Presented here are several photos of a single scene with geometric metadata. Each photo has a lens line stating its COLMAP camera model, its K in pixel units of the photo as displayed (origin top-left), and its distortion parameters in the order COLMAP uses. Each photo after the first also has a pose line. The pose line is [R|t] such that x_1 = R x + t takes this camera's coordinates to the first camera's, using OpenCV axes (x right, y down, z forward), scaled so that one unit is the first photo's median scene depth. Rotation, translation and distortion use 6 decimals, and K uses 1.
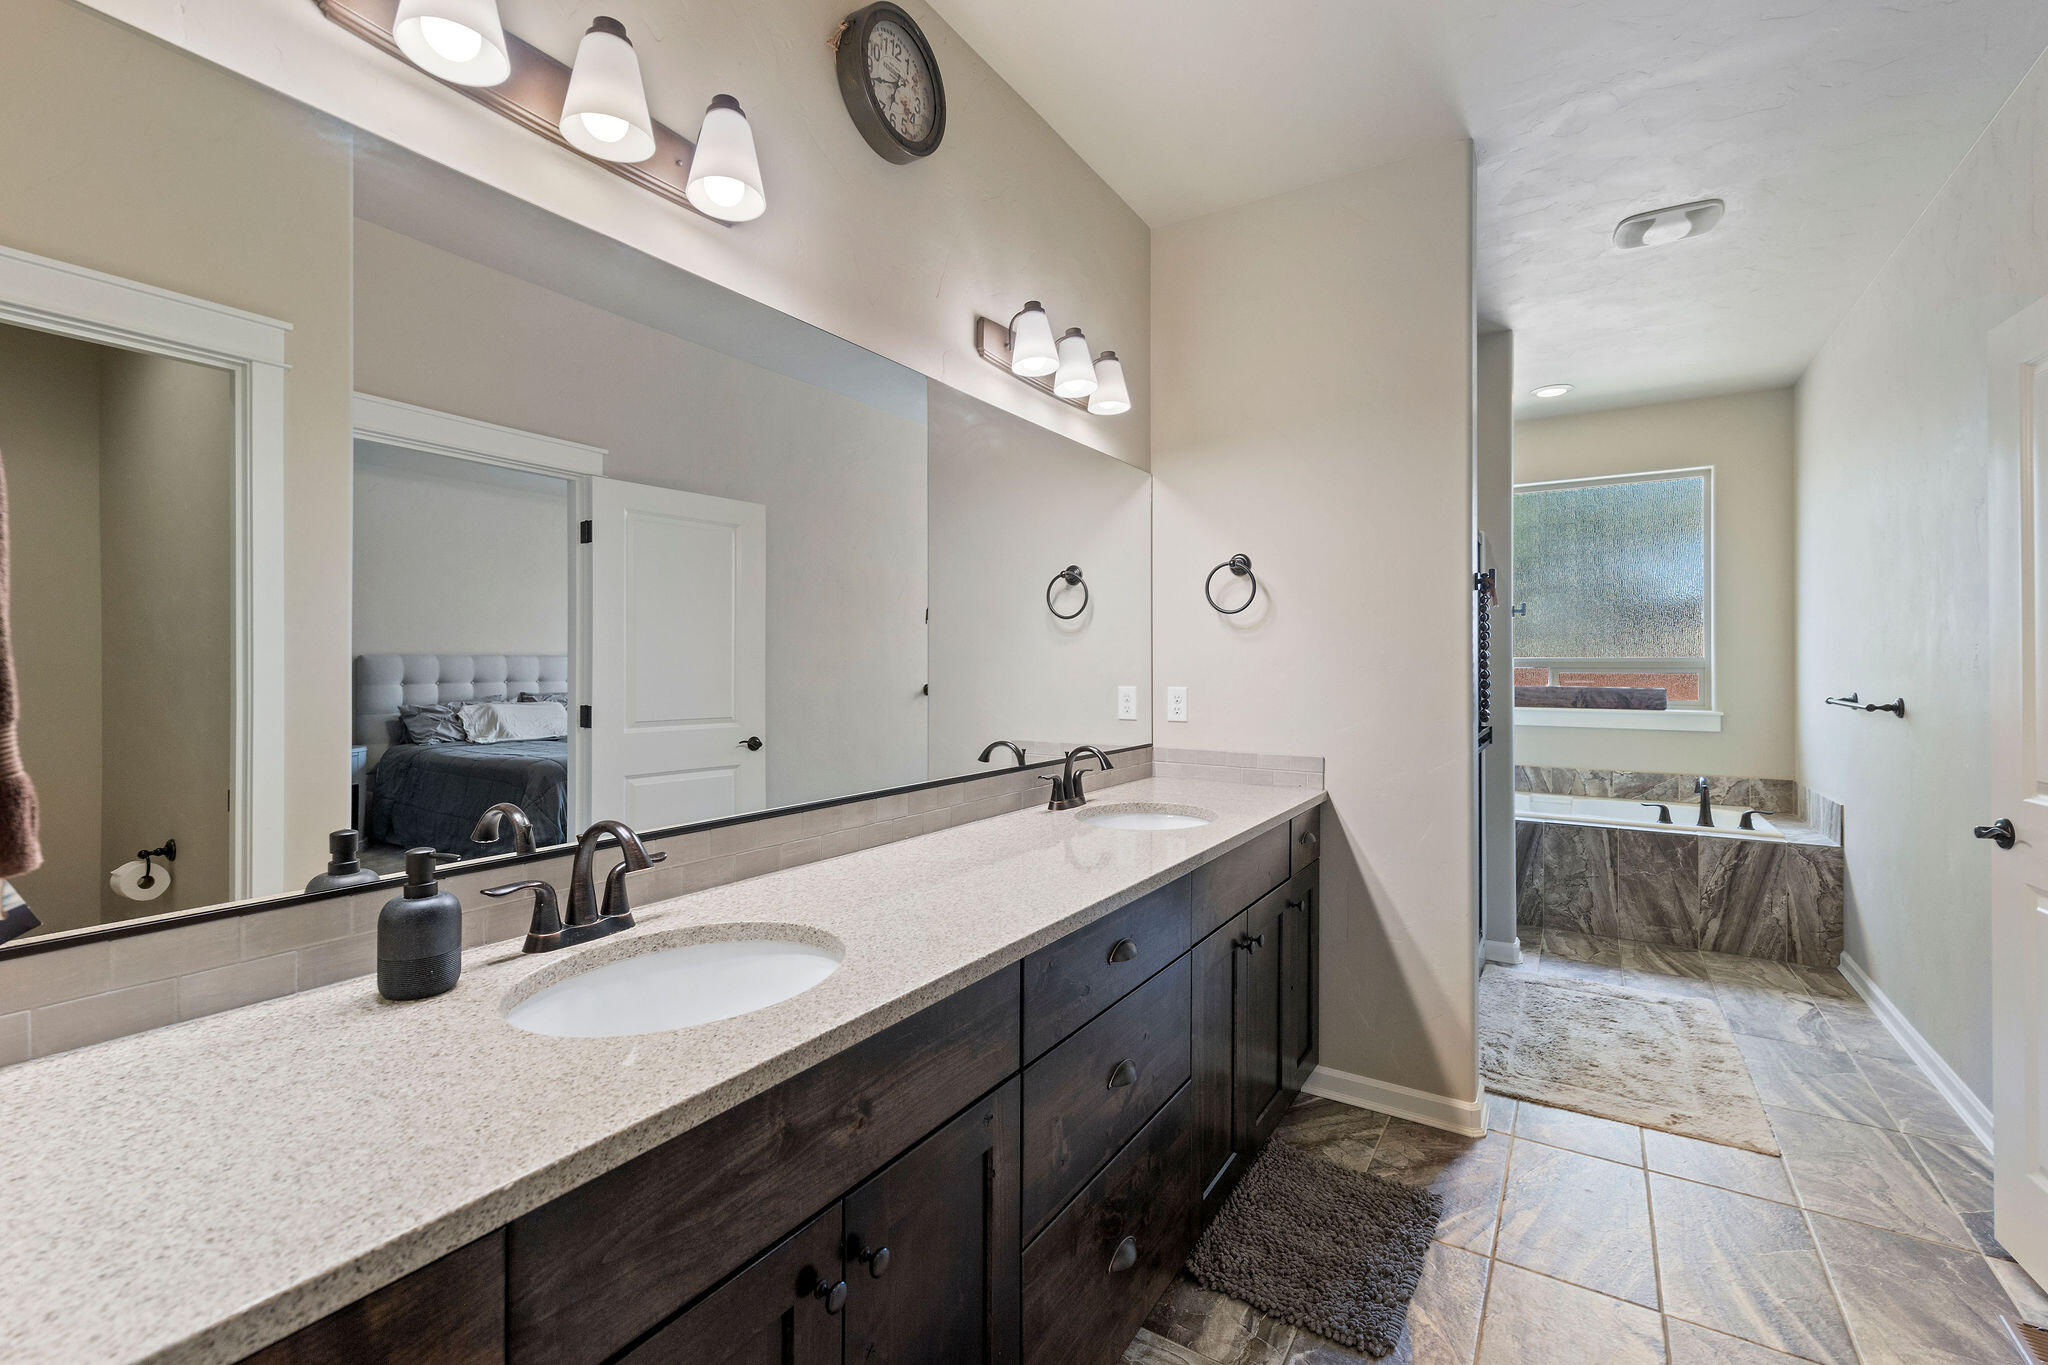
lens RADIAL K [[886.4, 0, 1026.8], [0, 886.4, 671.6], [0, 0, 1]] dist [-0.001101, 0.001112]
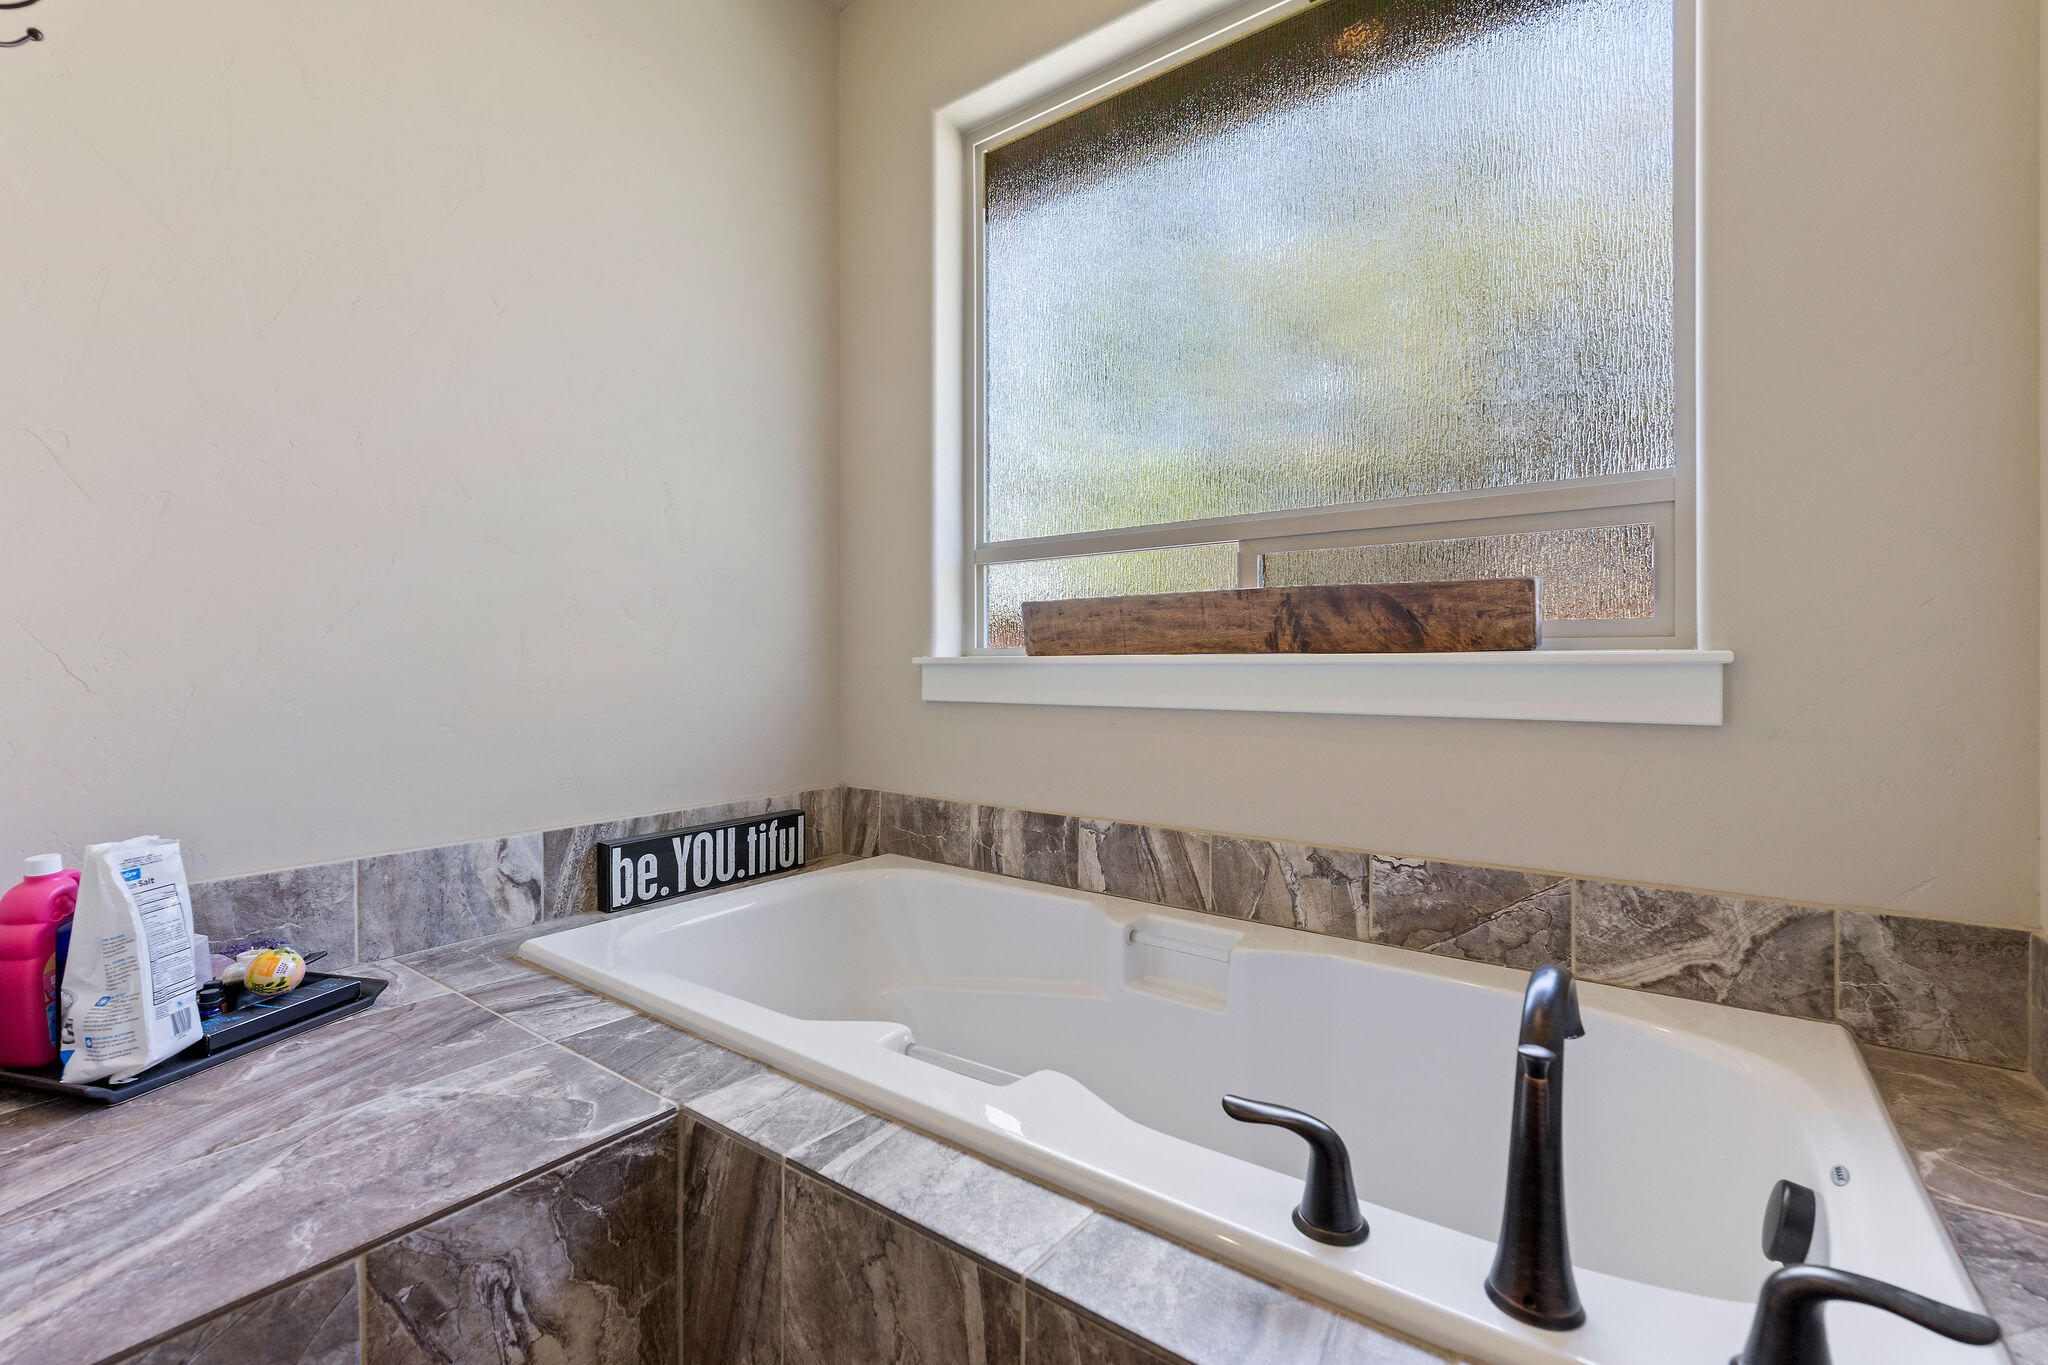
lens RADIAL K [[886.4, 0, 1033.1], [0, 886.4, 681.2], [0, 0, 1]] dist [-0.001101, 0.001112]
pose [[0.998264, 0.000735, -0.058887, 0.667474], [-0.000049, 0.999932, 0.011637, 0.057918], [0.058892, -0.011614, 0.998197, 0.815200]]
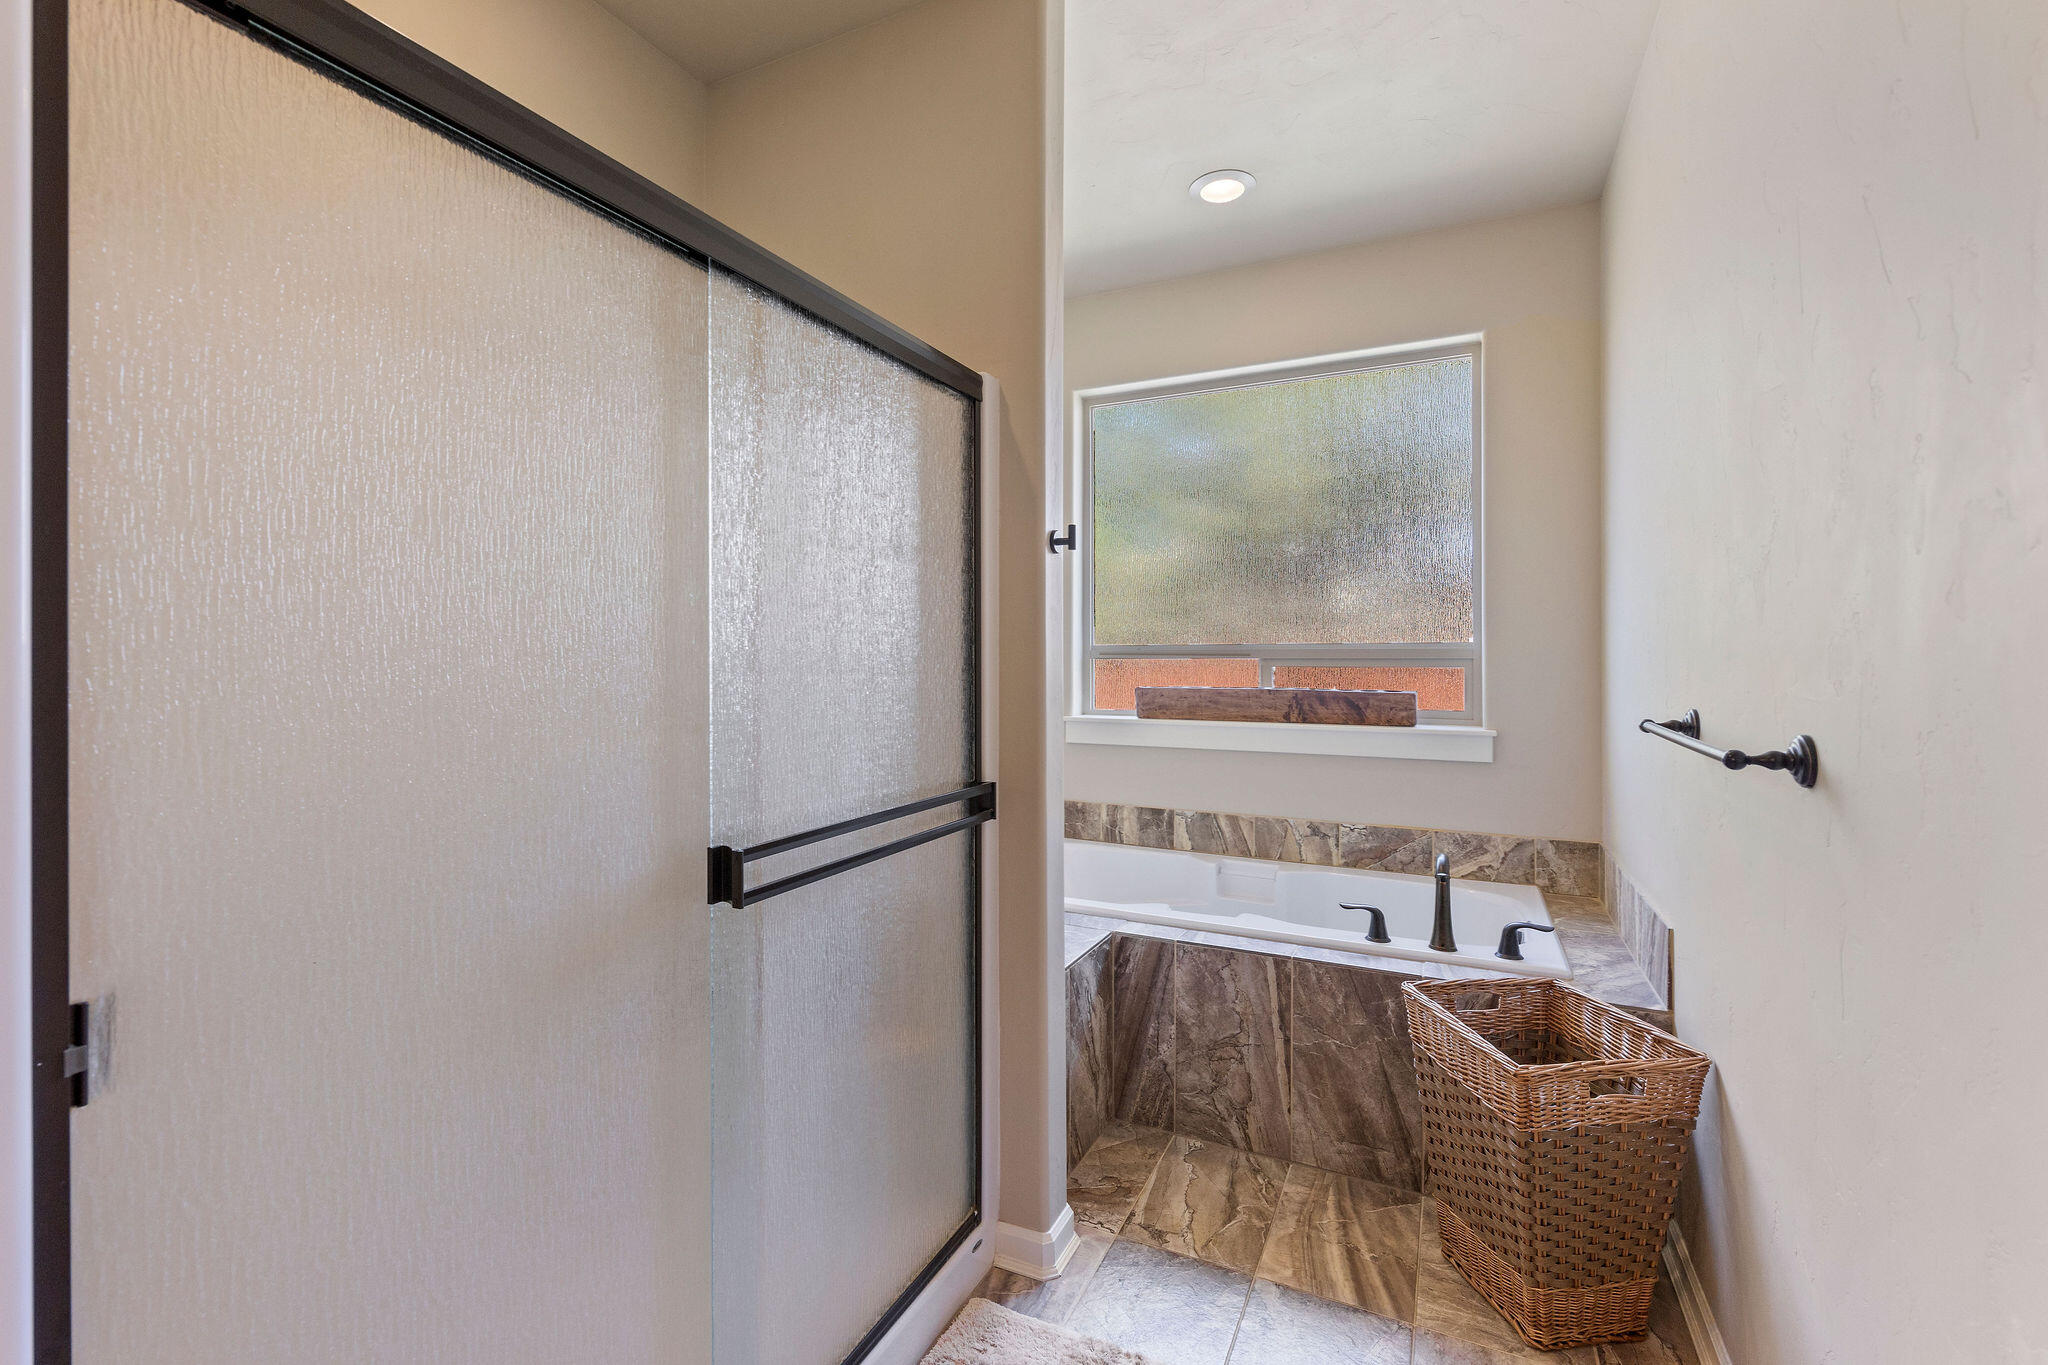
lens RADIAL K [[886.4, 0, 1026.4], [0, 886.4, 666.4], [0, 0, 1]] dist [-0.001101, 0.001112]
pose [[0.993660, -0.000374, 0.112426, 0.439204], [0.000021, 0.999995, 0.003145, -0.001238], [-0.112426, -0.003122, 0.993655, 0.475784]]
